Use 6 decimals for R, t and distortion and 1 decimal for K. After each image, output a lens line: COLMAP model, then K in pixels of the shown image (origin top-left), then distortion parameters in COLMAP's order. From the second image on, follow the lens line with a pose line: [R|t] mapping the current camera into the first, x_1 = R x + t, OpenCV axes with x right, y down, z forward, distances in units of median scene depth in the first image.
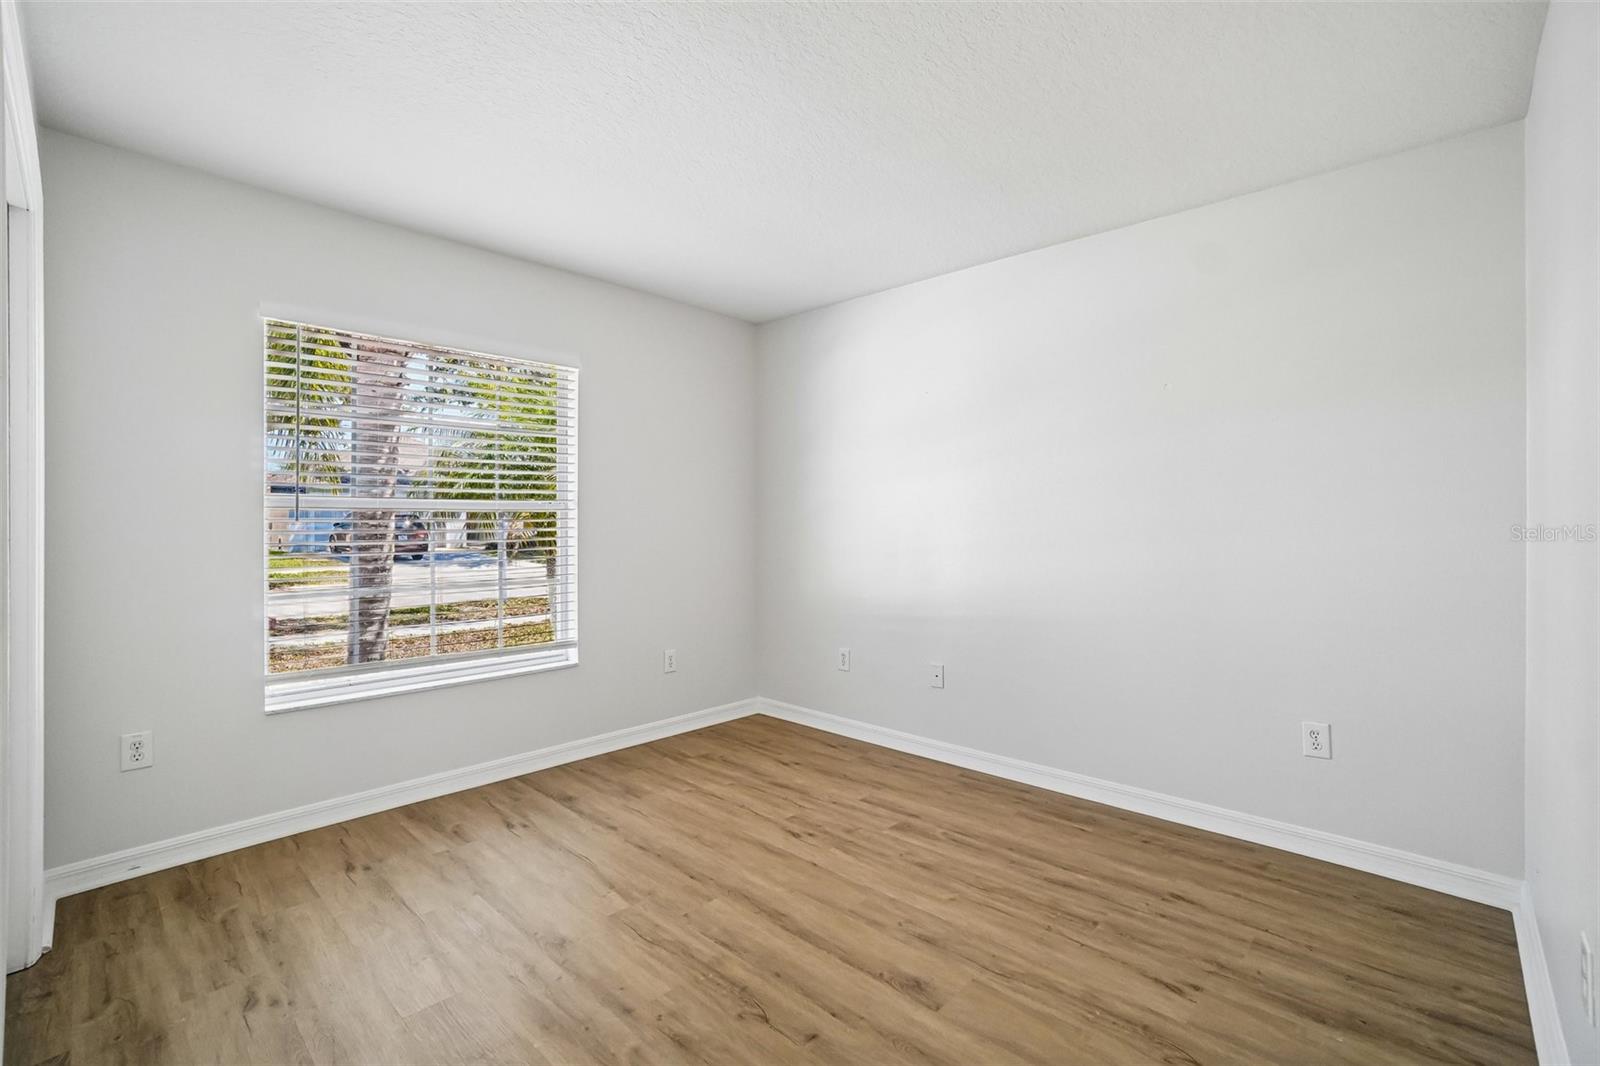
lens RADIAL K [[700.9, 0, 802.7], [0, 700.9, 521.8], [0, 0, 1]] dist [-0.054567, 0.025022]
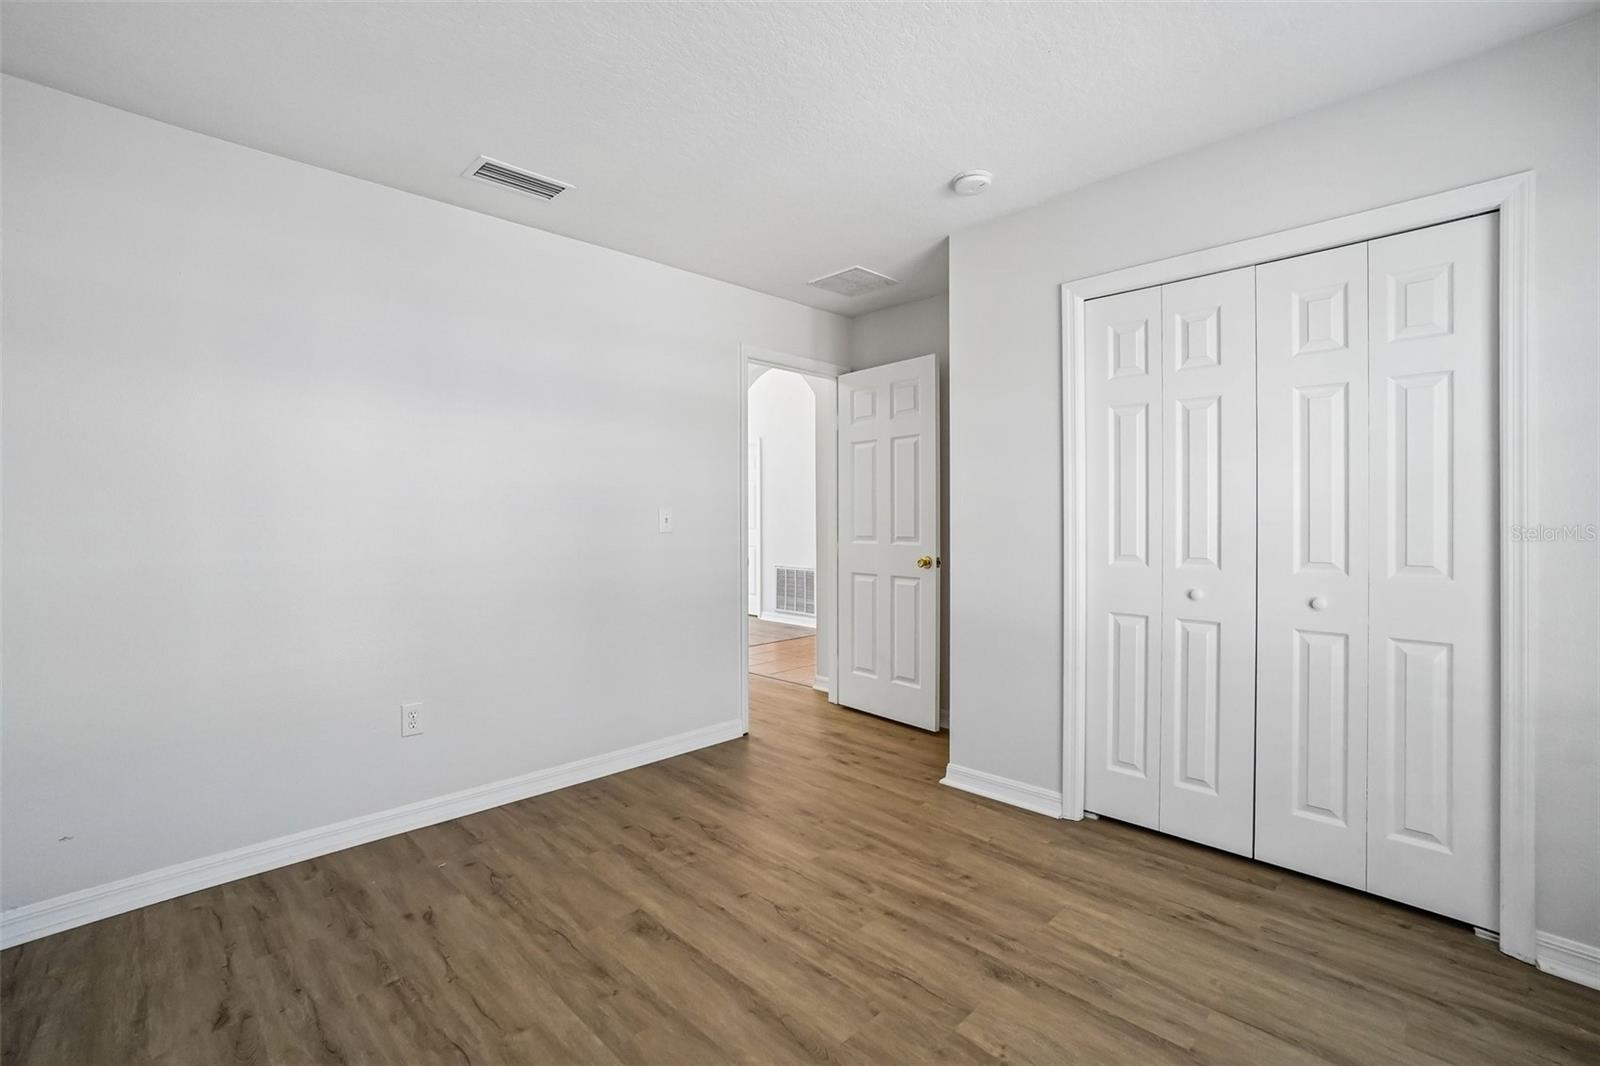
lens RADIAL K [[700.9, 0, 802.7], [0, 700.9, 521.8], [0, 0, 1]] dist [-0.054567, 0.025022]
pose [[-0.999514, 0.003690, 0.030939, -0.123564], [0.003864, 0.999977, 0.005566, 0.004619], [-0.030918, 0.005683, -0.999506, 1.950121]]
